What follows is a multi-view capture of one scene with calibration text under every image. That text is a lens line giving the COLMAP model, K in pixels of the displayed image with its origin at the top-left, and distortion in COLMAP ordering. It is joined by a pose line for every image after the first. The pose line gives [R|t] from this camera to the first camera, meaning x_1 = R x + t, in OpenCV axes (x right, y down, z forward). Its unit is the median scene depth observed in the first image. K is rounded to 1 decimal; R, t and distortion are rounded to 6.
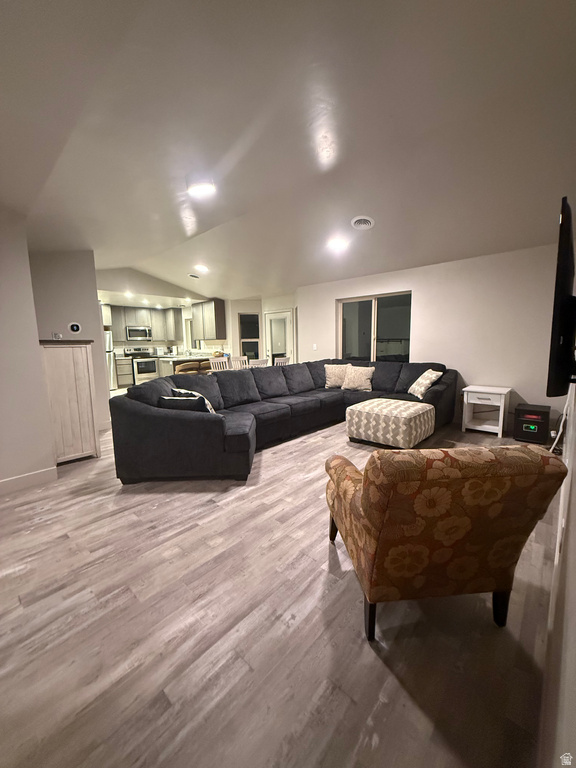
lens RADIAL K [[305.4, 0, 288.0], [0, 305.4, 384.0], [0, 0, 1]] dist [0.000271, 0.000366]
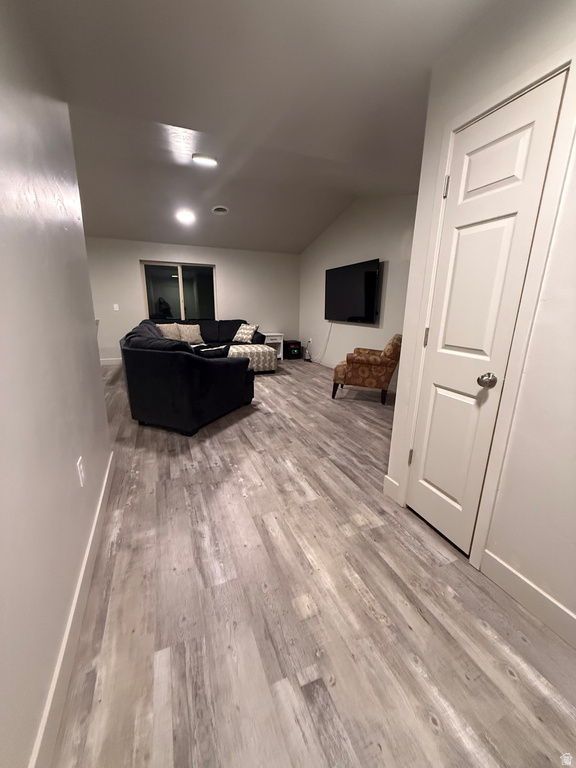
lens RADIAL K [[305.4, 0, 288.0], [0, 305.4, 384.0], [0, 0, 1]] dist [0.000271, 0.000366]
pose [[0.421936, -0.198655, 0.884594, -1.502089], [0.097547, 0.979982, 0.173549, 0.003908], [-0.901363, 0.013063, 0.432868, 0.281362]]
